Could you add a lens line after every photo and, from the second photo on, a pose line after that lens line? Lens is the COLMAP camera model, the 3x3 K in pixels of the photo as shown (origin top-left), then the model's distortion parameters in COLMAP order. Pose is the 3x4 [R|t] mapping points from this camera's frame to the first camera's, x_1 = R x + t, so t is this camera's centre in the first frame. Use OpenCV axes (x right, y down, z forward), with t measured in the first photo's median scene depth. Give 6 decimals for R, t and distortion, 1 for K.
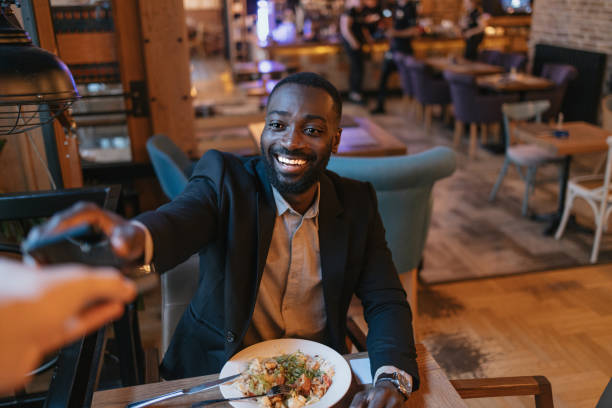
lens RADIAL K [[605.4, 0, 309.7], [0, 605.4, 206.5], [0, 0, 1]] dist [0.004940, -0.004213]
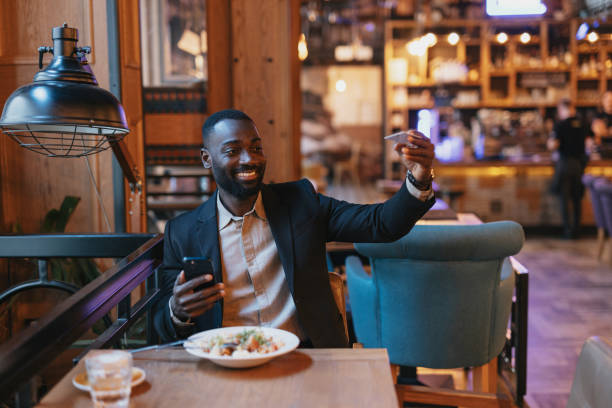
lens RADIAL K [[832.1, 0, 312.6], [0, 832.1, 204.1], [0, 0, 1]] dist [-0.013059, 0.003436]
pose [[0.970902, 0.038752, -0.236319, 0.162167], [-0.091619, 0.971852, -0.217047, 0.126974], [0.221256, 0.232383, 0.947124, -0.188108]]
